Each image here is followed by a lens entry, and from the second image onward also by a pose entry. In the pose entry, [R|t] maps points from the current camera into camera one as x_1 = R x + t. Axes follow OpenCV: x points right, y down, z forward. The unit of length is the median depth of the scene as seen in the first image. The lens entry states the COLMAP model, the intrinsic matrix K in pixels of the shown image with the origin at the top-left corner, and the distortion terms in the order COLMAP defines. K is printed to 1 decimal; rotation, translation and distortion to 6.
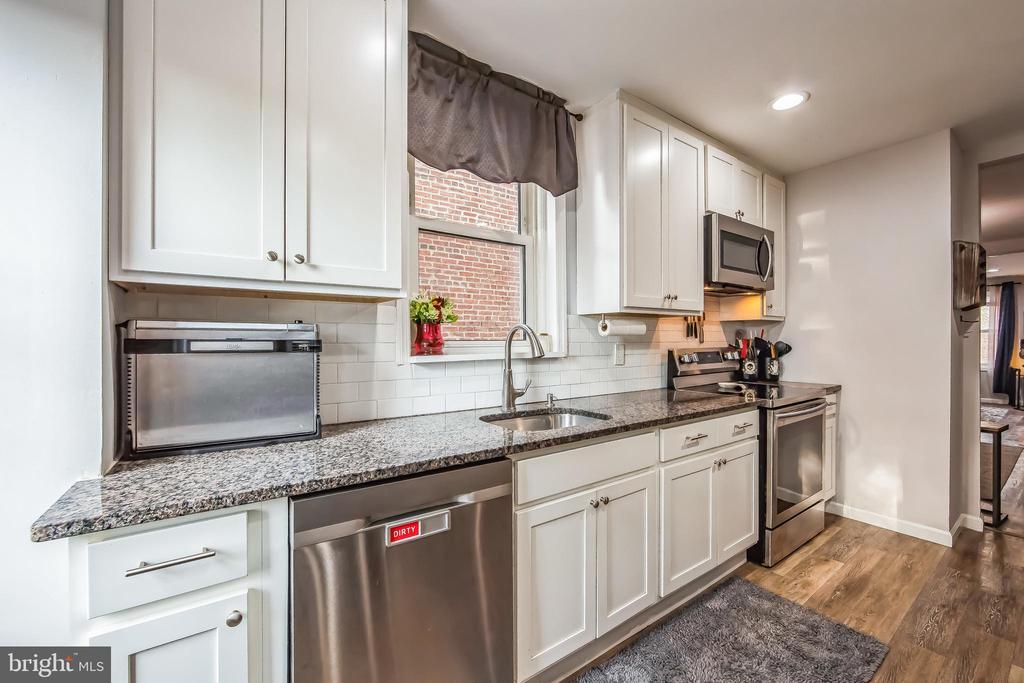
lens RADIAL K [[421.5, 0, 512.0], [0, 421.5, 341.5], [0, 0, 1]] dist [-0.000325, 0.000080]
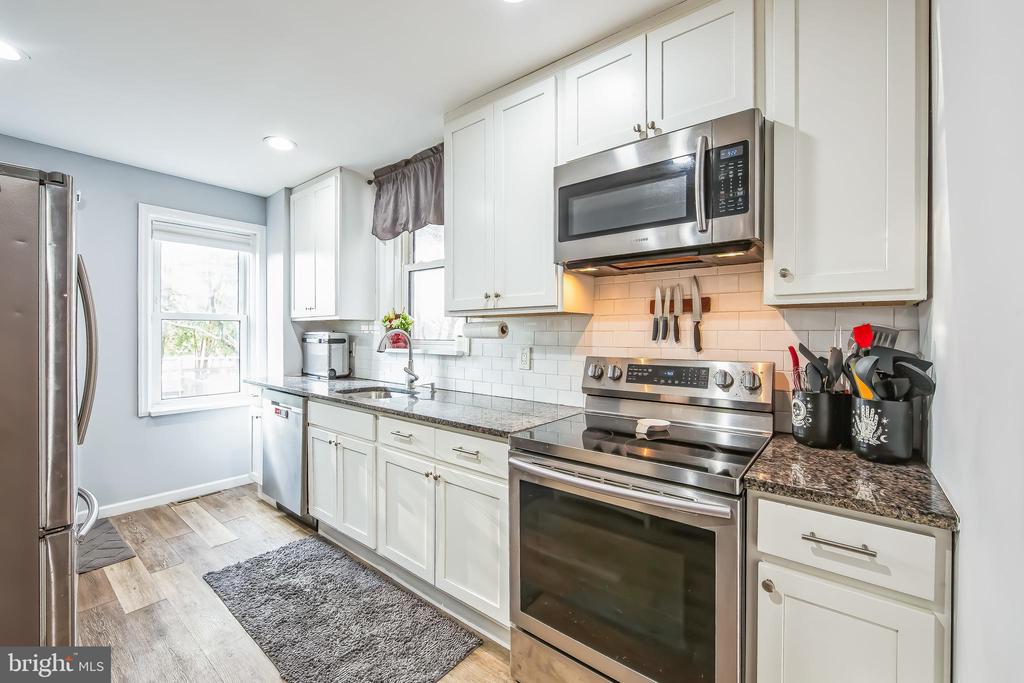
lens RADIAL K [[416.7, 0, 506.0], [0, 416.7, 339.3], [0, 0, 1]] dist [-0.005890, -0.000112]
pose [[0.261167, 0.016891, -0.965146, 1.381929], [-0.007293, 0.999853, 0.015524, -0.029673], [0.965266, 0.002985, 0.261251, 0.889462]]
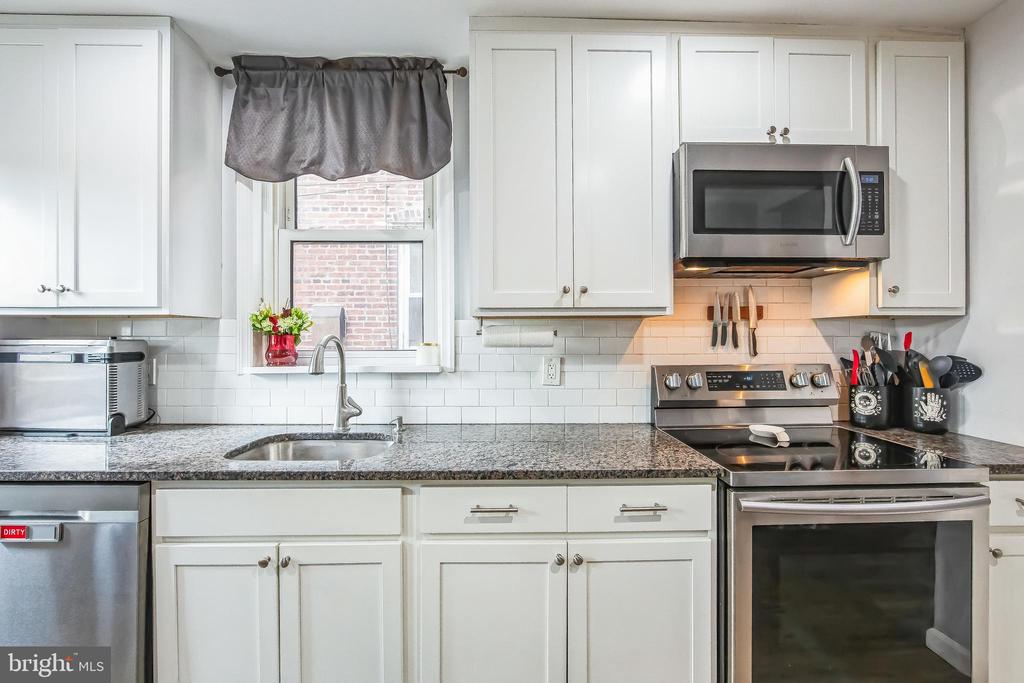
lens RADIAL K [[416.7, 0, 506.0], [0, 416.7, 339.3], [0, 0, 1]] dist [-0.005890, -0.000112]
pose [[0.822535, 0.003284, -0.568706, 0.740987], [-0.002733, 0.999995, 0.001823, -0.031357], [0.568709, 0.000055, 0.822539, 0.439763]]
